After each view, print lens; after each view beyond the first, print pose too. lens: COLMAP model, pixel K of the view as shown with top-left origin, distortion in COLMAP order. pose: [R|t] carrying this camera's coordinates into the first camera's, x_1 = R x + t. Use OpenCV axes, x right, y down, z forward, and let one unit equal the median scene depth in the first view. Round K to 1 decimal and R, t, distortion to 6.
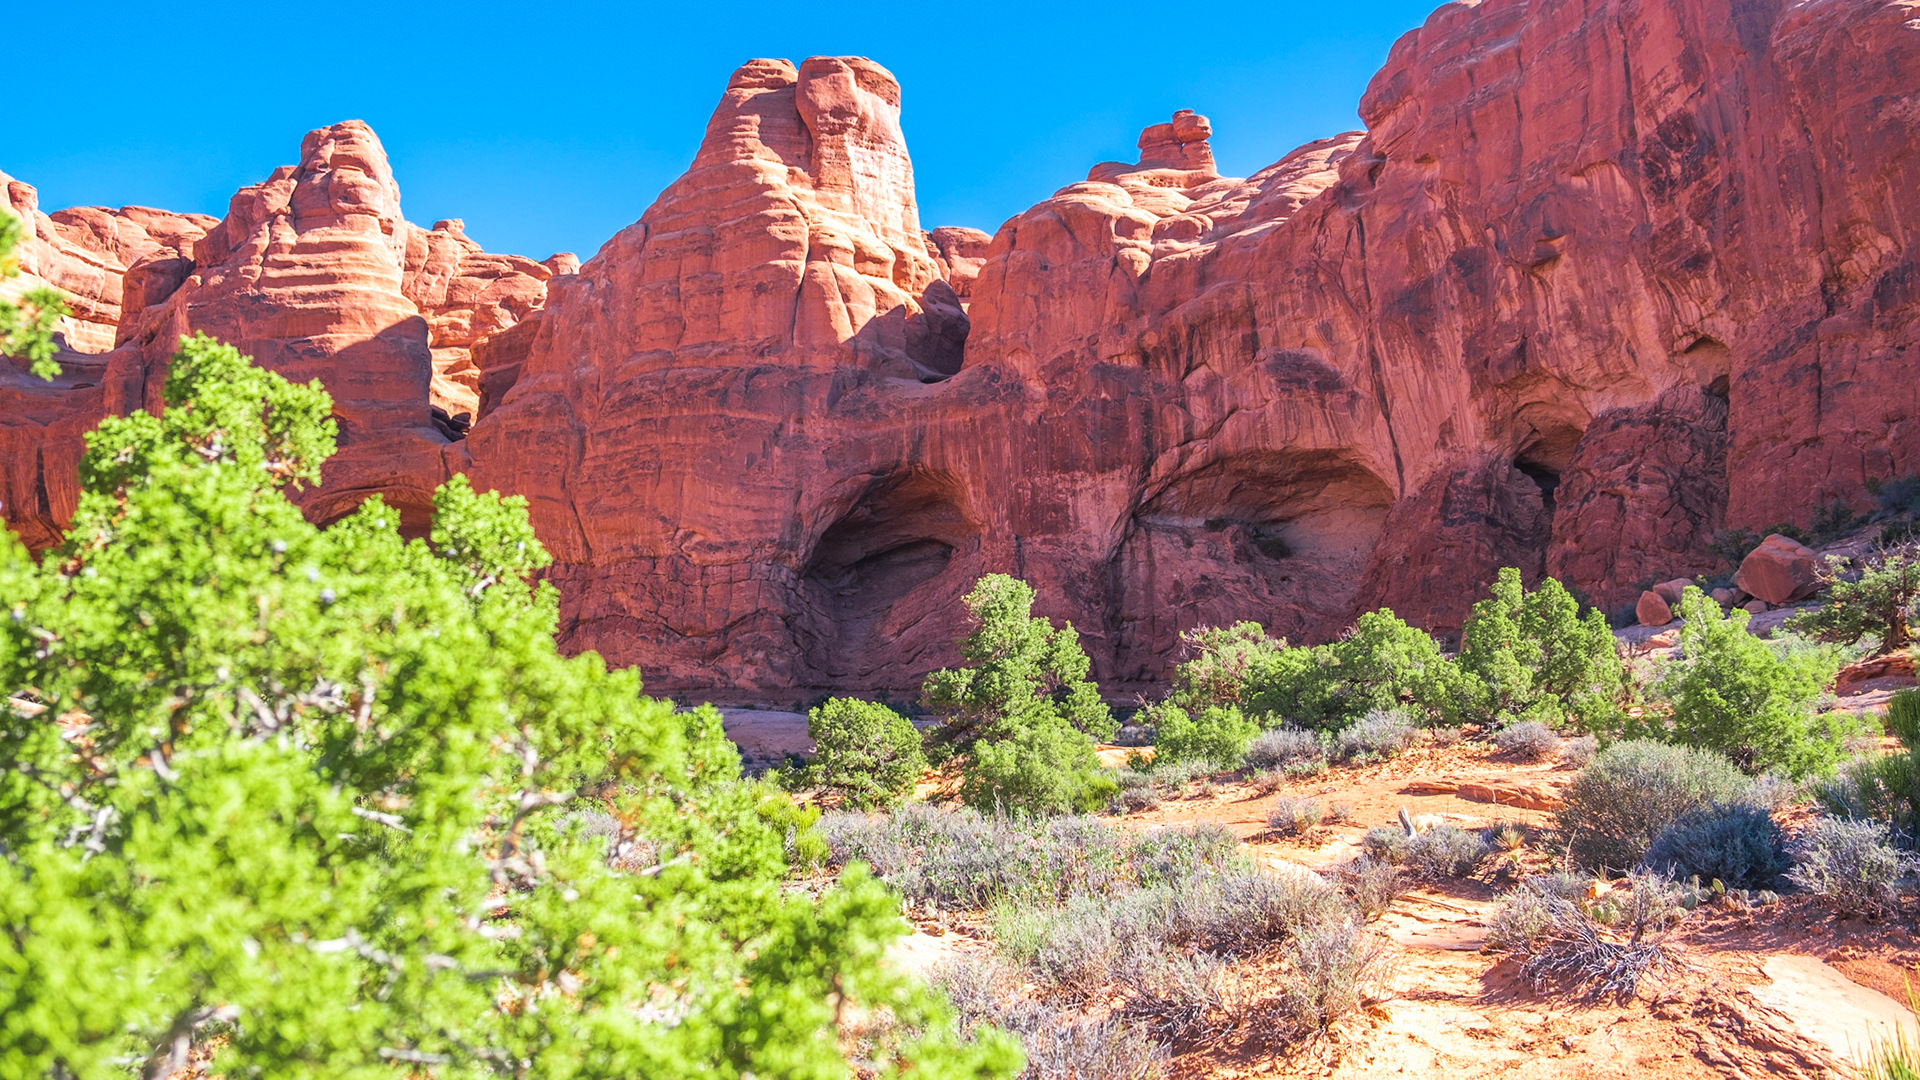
lens RADIAL K [[1446.5, 0, 967.9], [0, 1446.5, 546.4], [0, 0, 1]] dist [-0.029021, 0.014051]
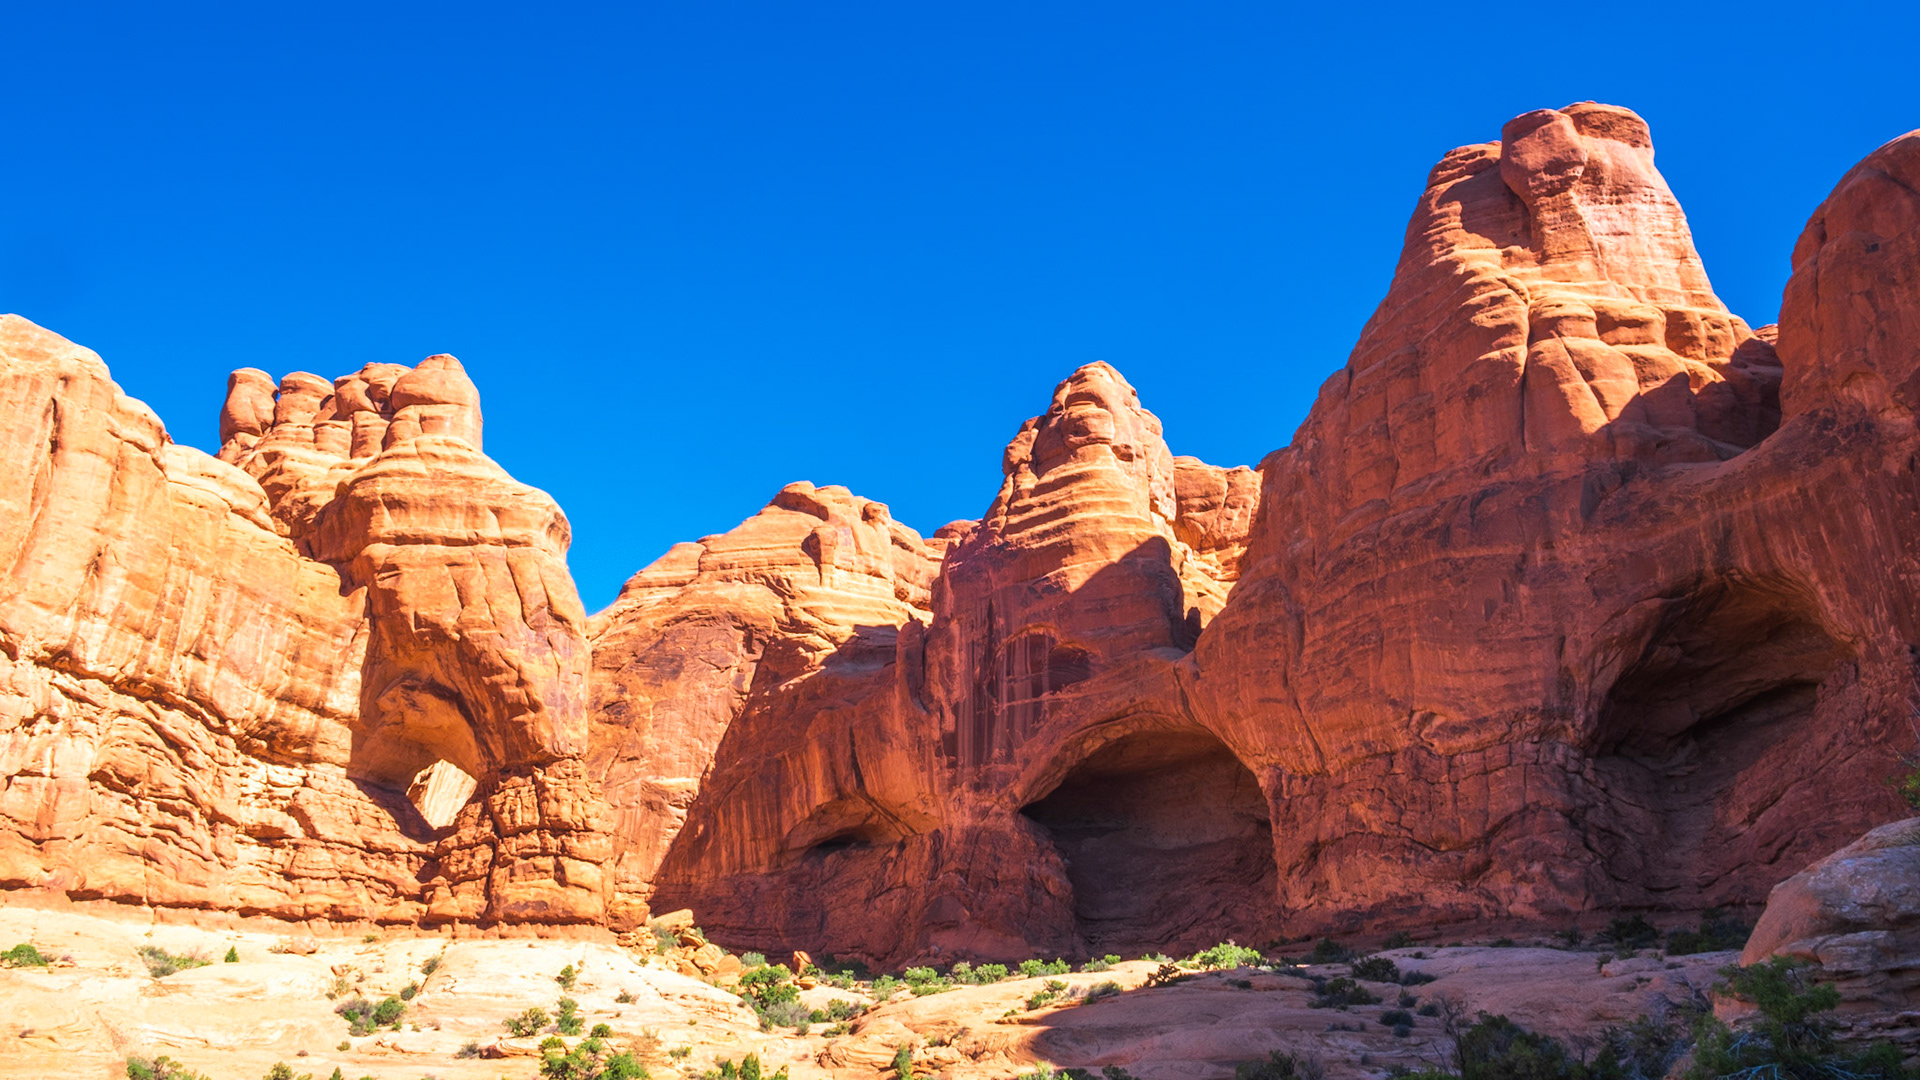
lens RADIAL K [[1446.5, 0, 967.9], [0, 1446.5, 546.4], [0, 0, 1]] dist [-0.029021, 0.014051]
pose [[0.808972, -0.199479, -0.552967, 0.047482], [0.105124, 0.974592, -0.197784, 0.026638], [0.578371, 0.101872, 0.809388, 0.207120]]
